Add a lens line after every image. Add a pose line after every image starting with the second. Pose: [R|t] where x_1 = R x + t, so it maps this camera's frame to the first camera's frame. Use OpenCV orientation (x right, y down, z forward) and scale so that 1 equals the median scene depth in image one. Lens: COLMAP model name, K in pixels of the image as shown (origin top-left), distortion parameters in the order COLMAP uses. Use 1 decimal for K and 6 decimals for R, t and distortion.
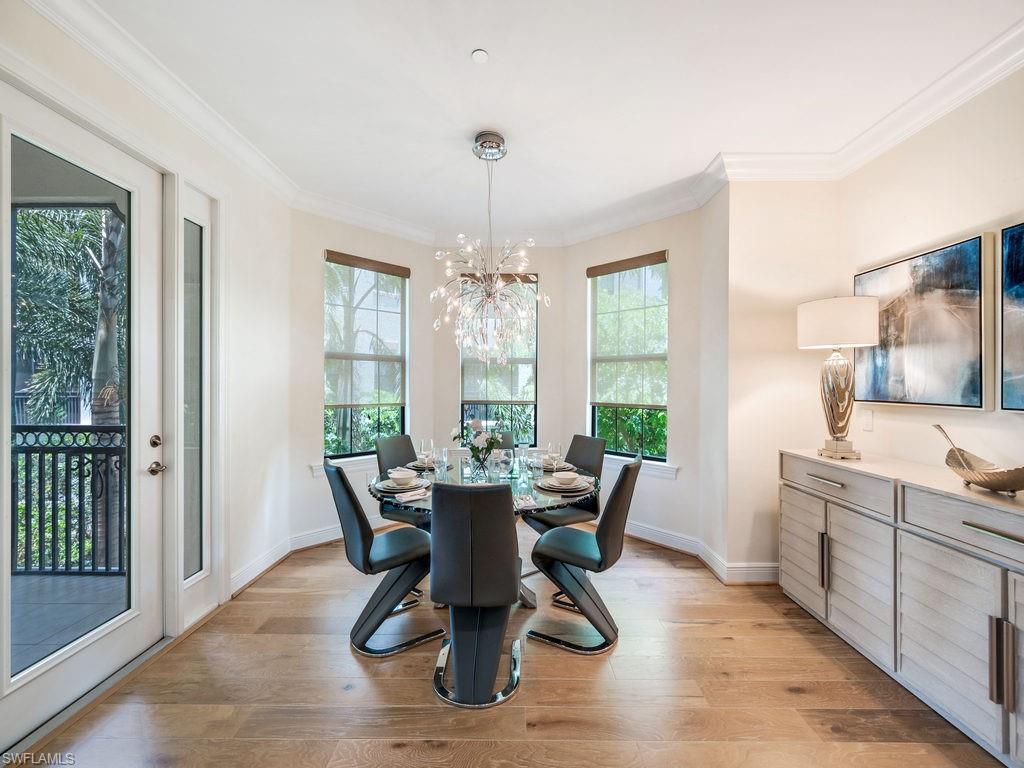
lens RADIAL K [[408.8, 0, 514.5], [0, 408.8, 380.7], [0, 0, 1]] dist [0.001693, 0.000332]
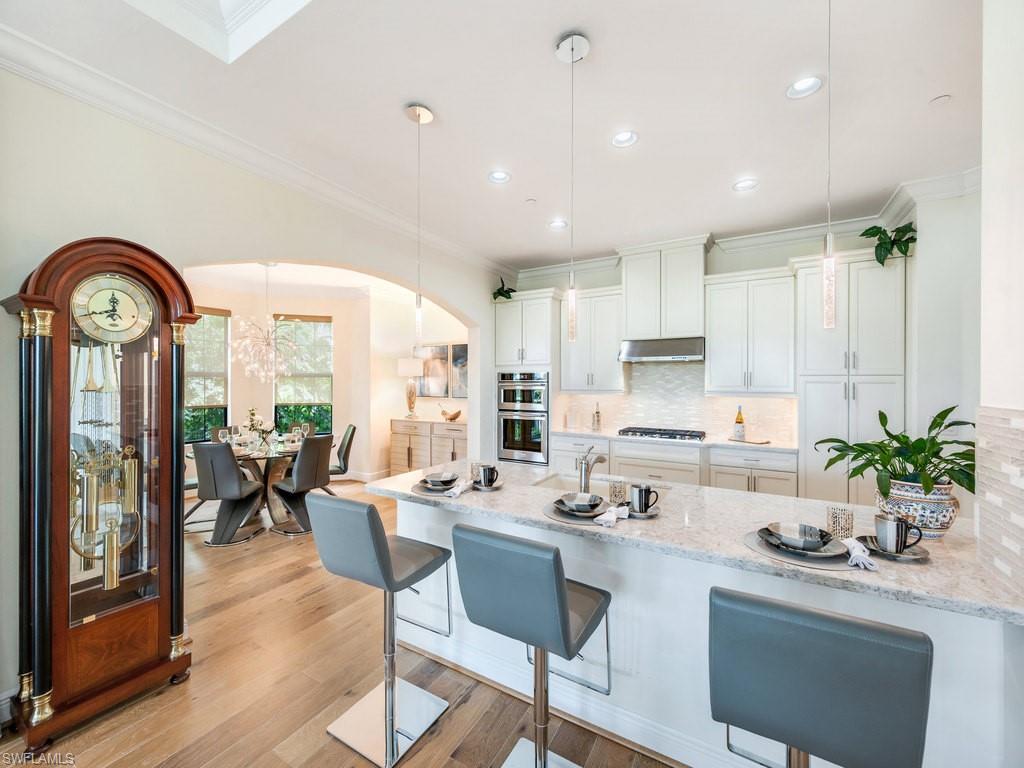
lens RADIAL K [[408.8, 0, 514.5], [0, 408.8, 380.7], [0, 0, 1]] dist [0.001693, 0.000332]
pose [[0.509306, -0.003224, 0.860580, -1.138612], [0.003898, 0.999991, 0.001439, -0.057262], [-0.860577, 0.002621, 0.509314, -0.910094]]
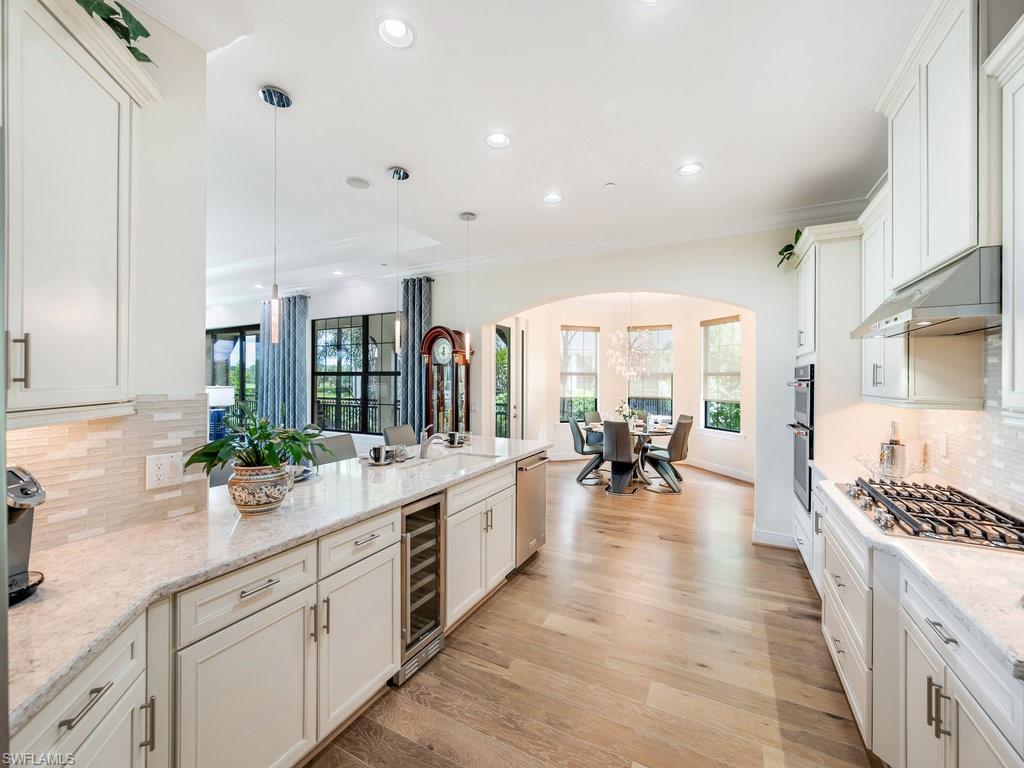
lens RADIAL K [[408.8, 0, 514.5], [0, 408.8, 380.7], [0, 0, 1]] dist [0.001693, 0.000332]
pose [[0.891992, -0.001370, -0.452049, 0.447577], [0.001591, 0.999999, 0.000107, -0.044865], [0.452048, -0.000815, 0.891993, -1.565906]]
